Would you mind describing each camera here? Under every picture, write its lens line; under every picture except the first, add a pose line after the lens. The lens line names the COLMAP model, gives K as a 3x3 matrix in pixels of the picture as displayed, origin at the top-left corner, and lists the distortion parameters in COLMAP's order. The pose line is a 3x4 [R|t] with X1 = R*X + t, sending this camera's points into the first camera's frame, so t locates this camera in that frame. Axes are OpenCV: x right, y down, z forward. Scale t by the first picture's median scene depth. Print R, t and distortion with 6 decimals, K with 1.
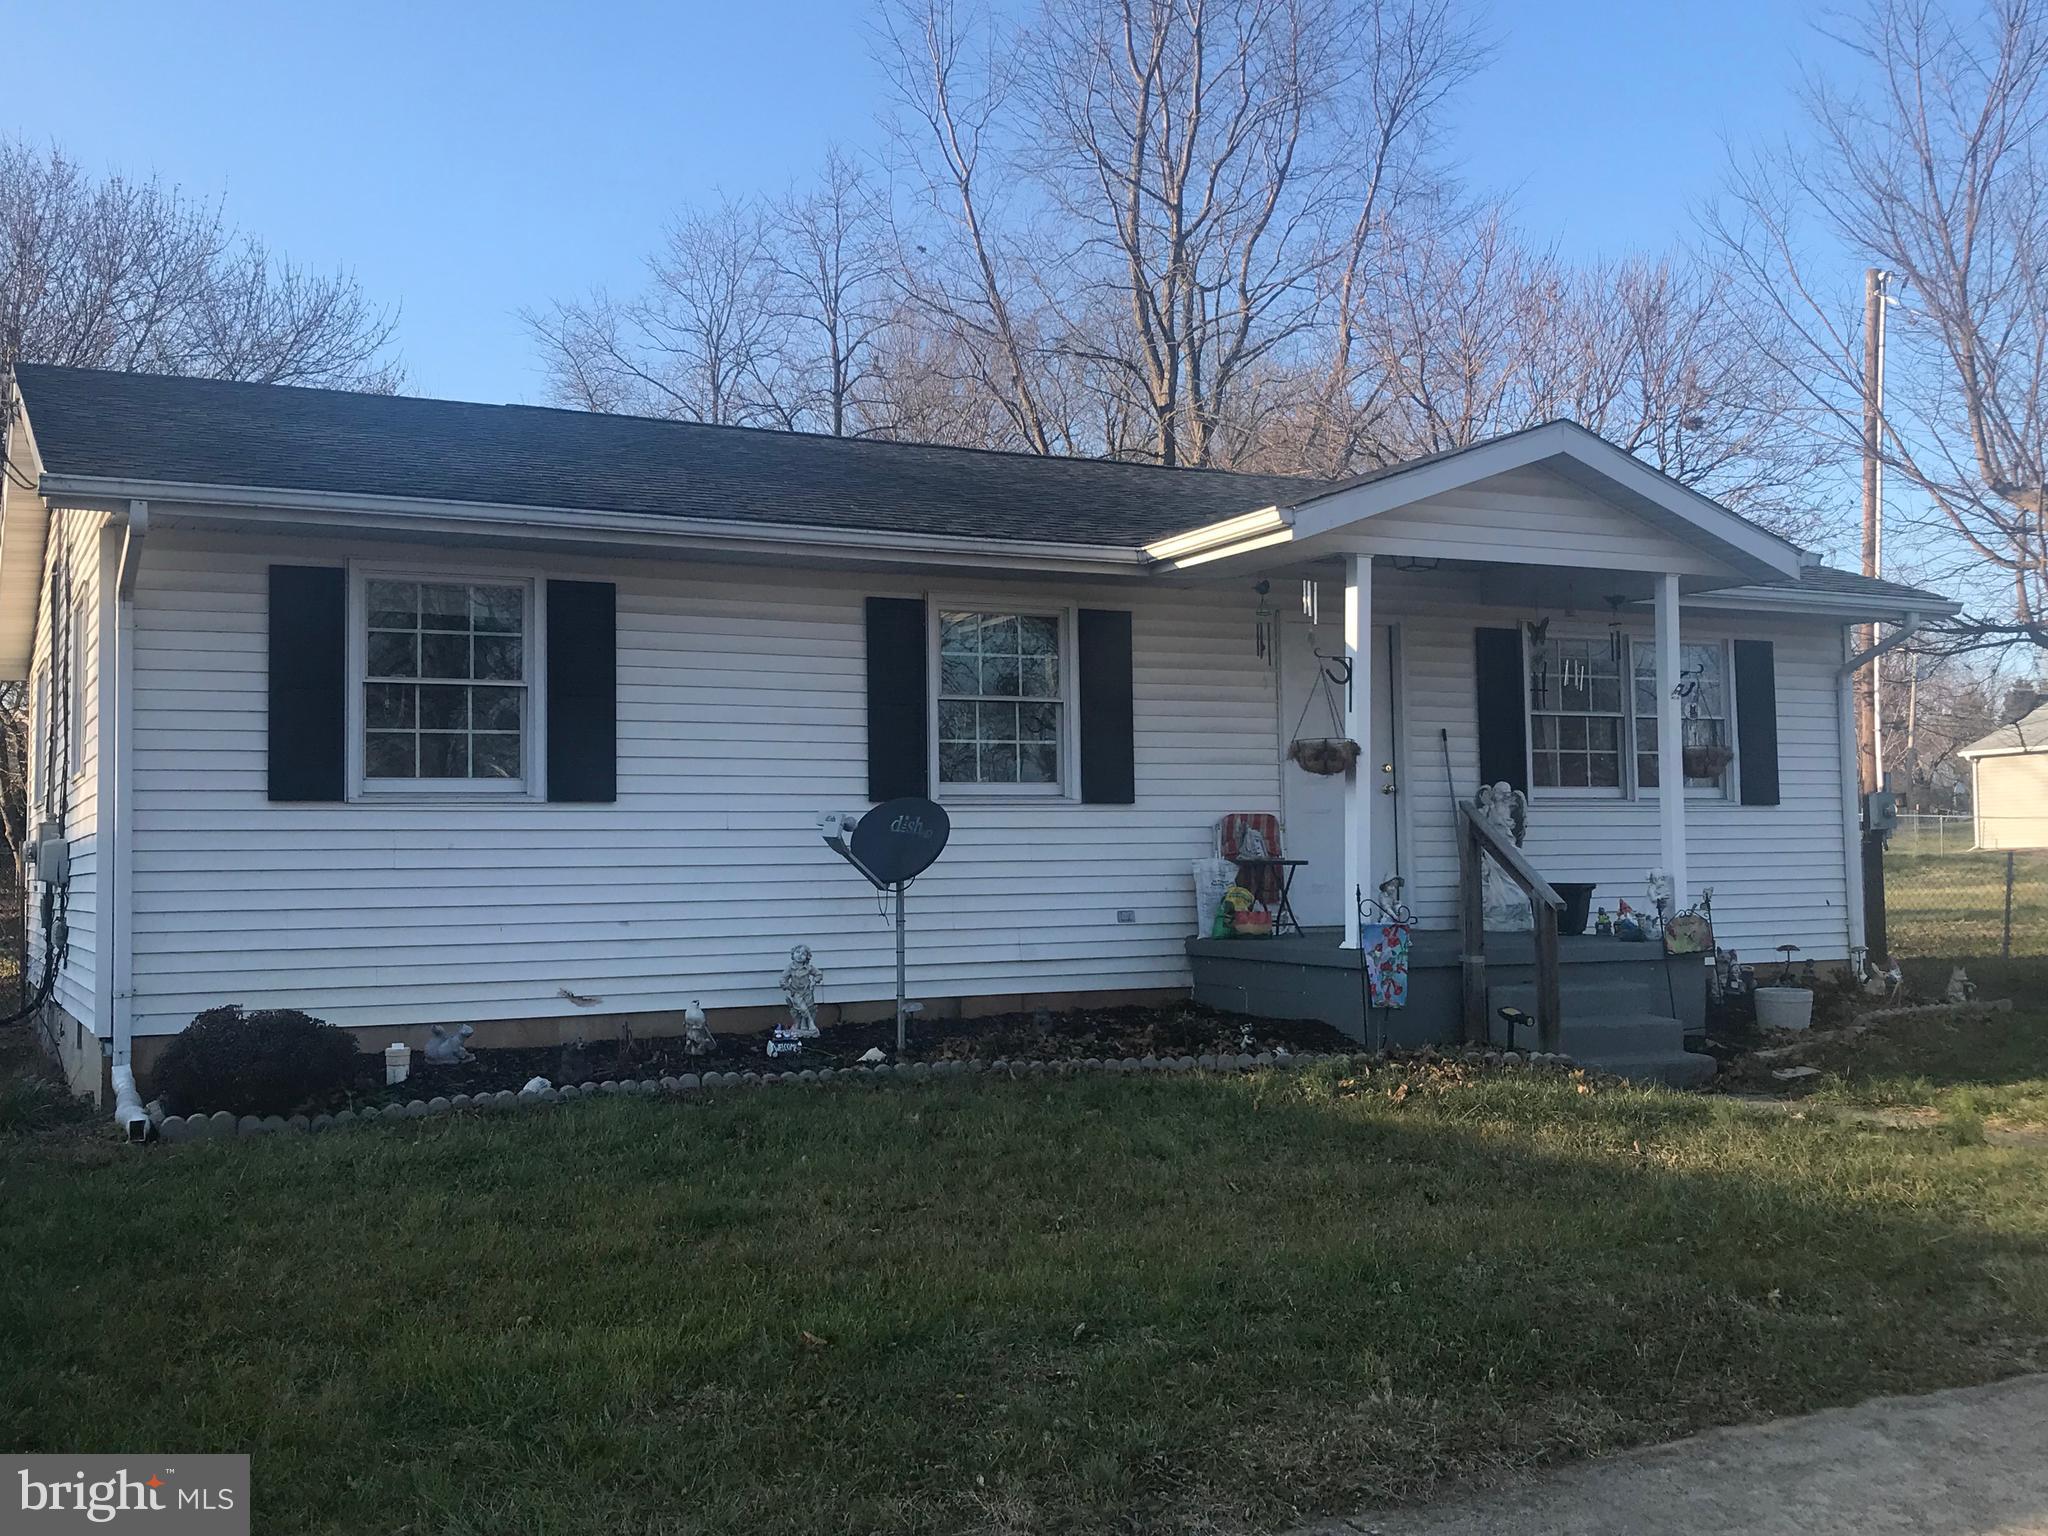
lens RADIAL K [[2083.1, 0, 1023.6], [0, 2083.1, 736.1], [0, 0, 1]] dist [0.170002, -0.604575]
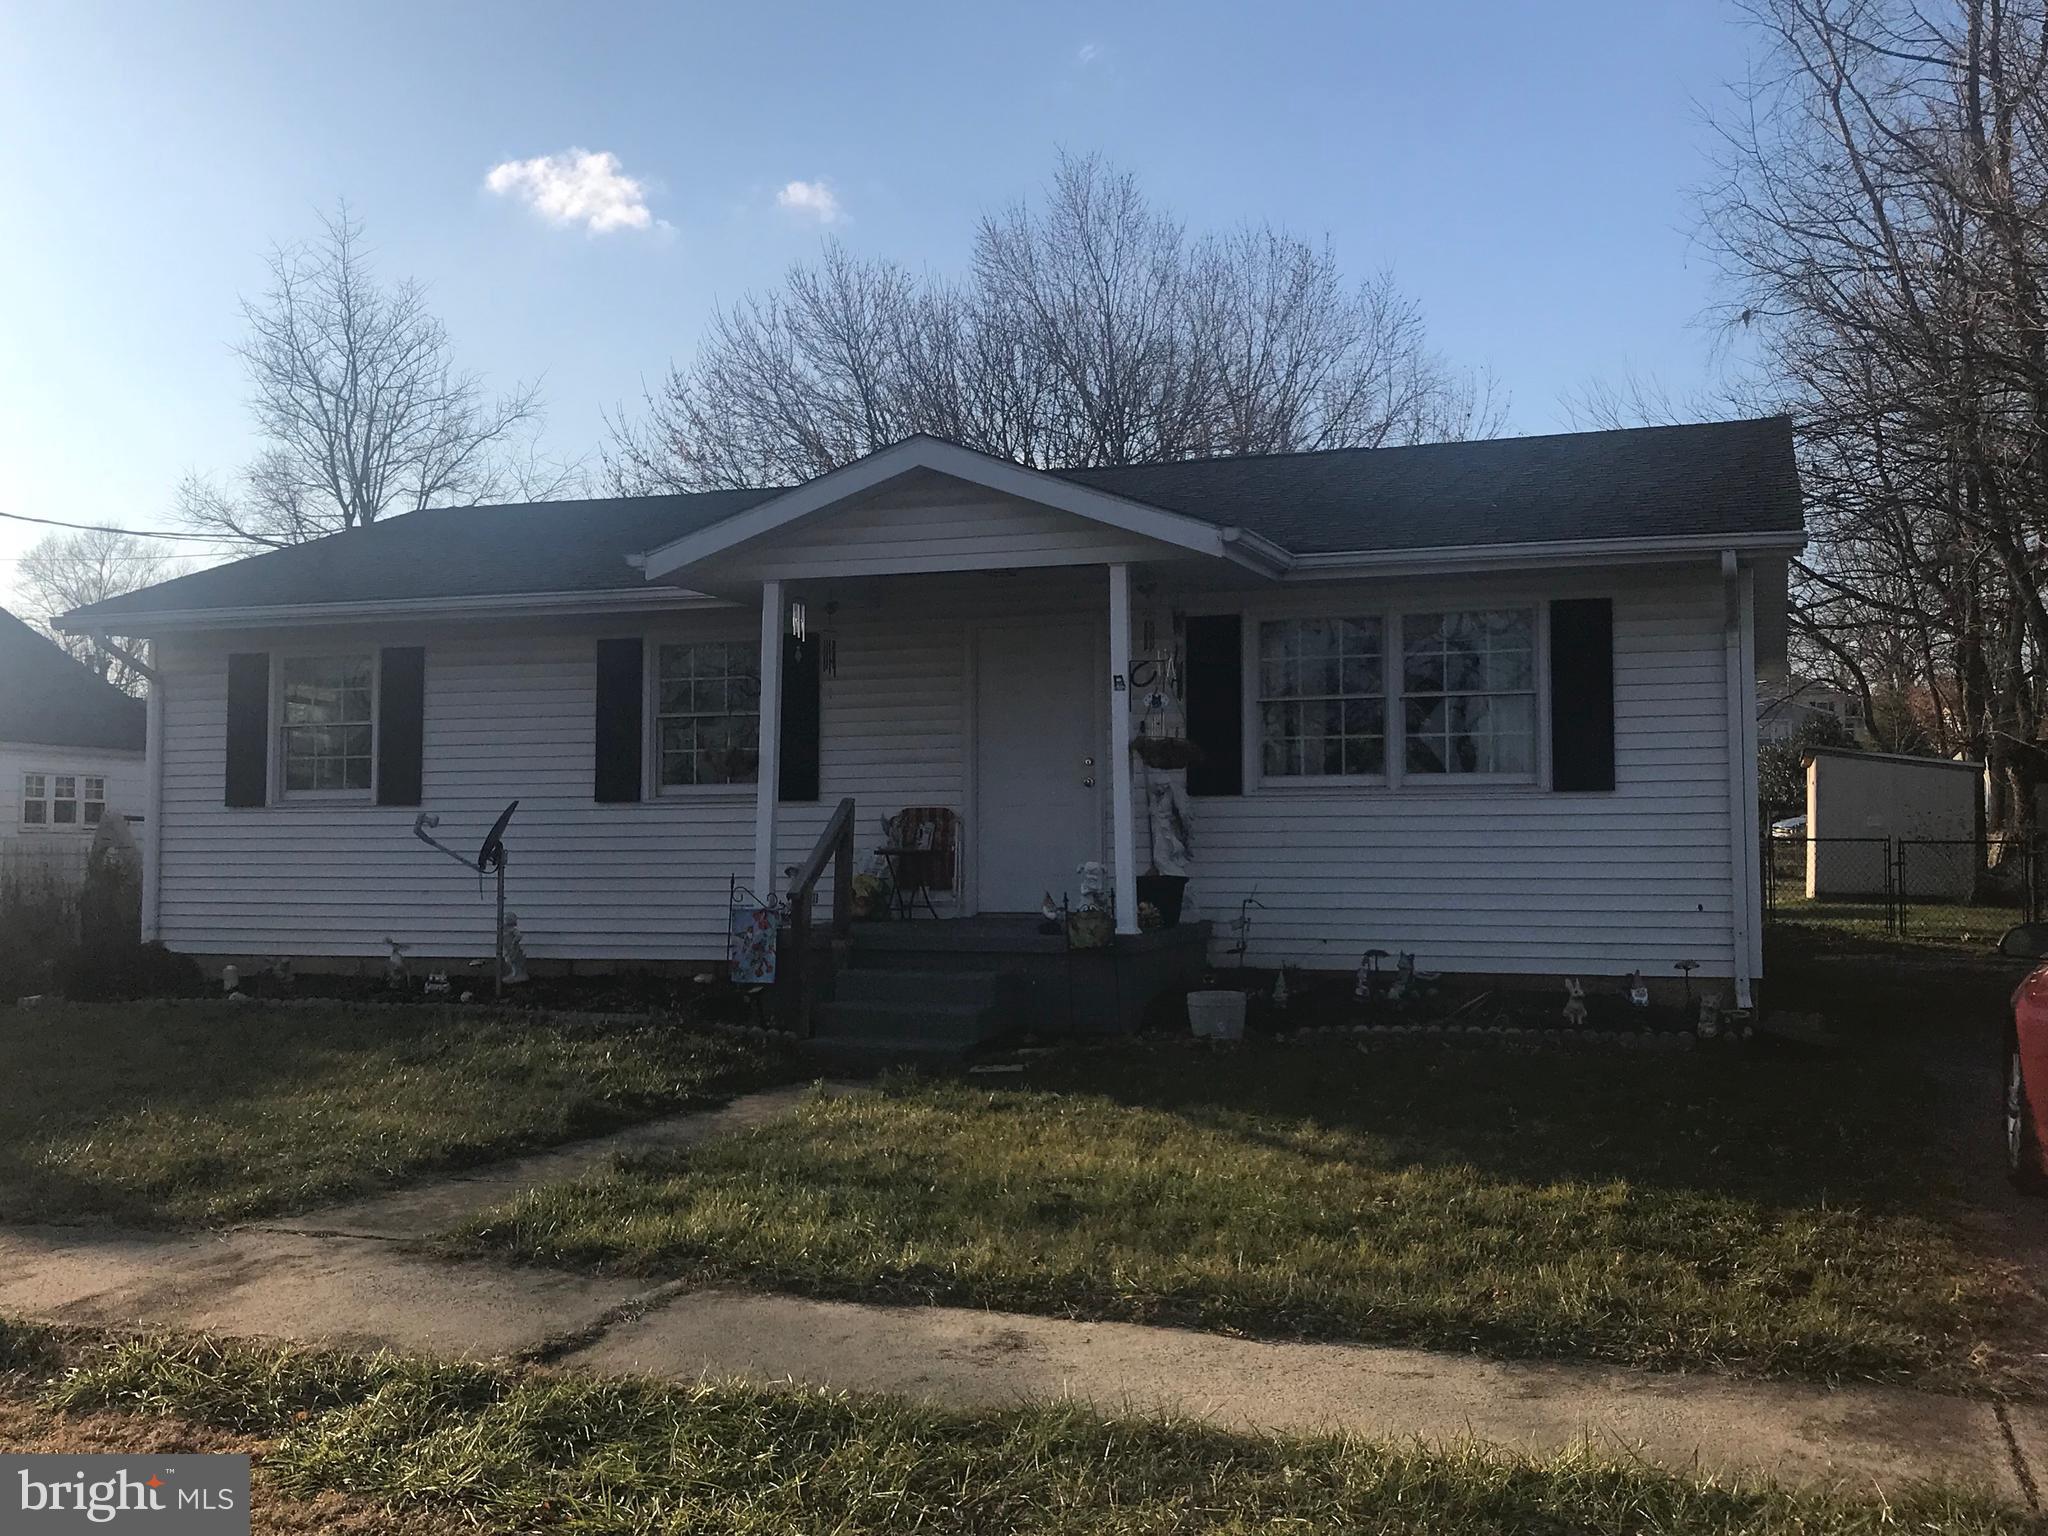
lens RADIAL K [[2083.1, 0, 1023.6], [0, 2083.1, 736.1], [0, 0, 1]] dist [0.170002, -0.604575]
pose [[0.689007, -0.028663, -0.724188, 1.022149], [0.038611, 0.999250, -0.002815, 0.005116], [0.723726, -0.026022, 0.689597, 0.310611]]
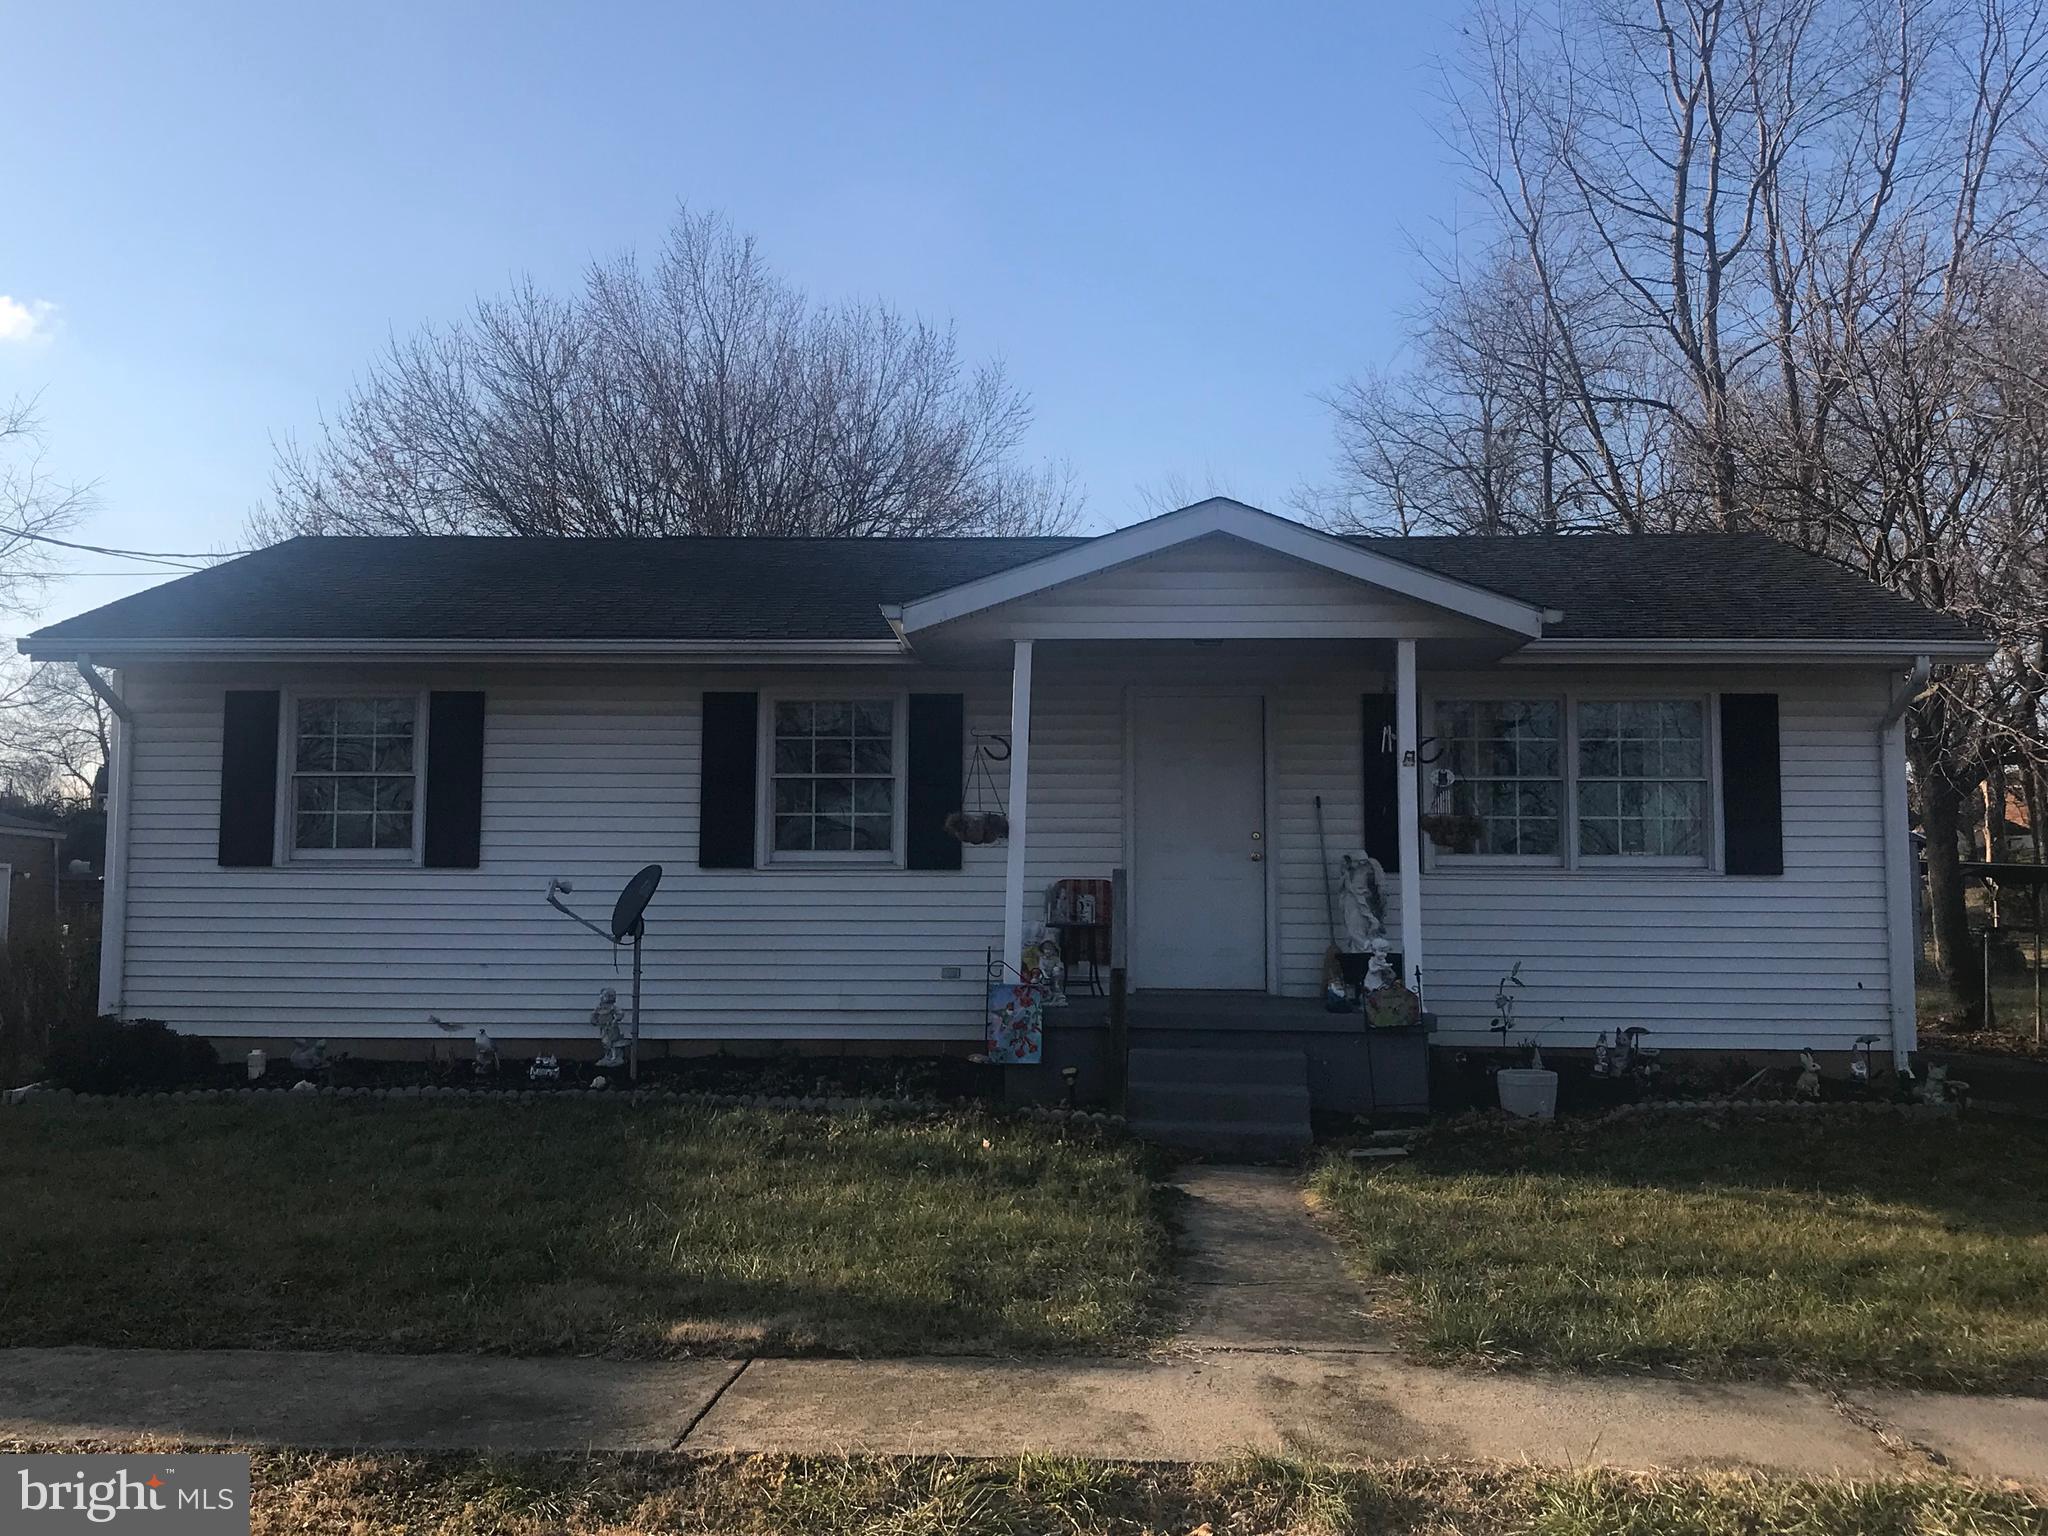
lens RADIAL K [[2083.1, 0, 1023.6], [0, 2083.1, 736.1], [0, 0, 1]] dist [0.170002, -0.604575]
pose [[0.869271, -0.025756, -0.493665, 0.659989], [0.012613, 0.999472, -0.029937, -0.004735], [0.494176, 0.019797, 0.869137, 0.070501]]
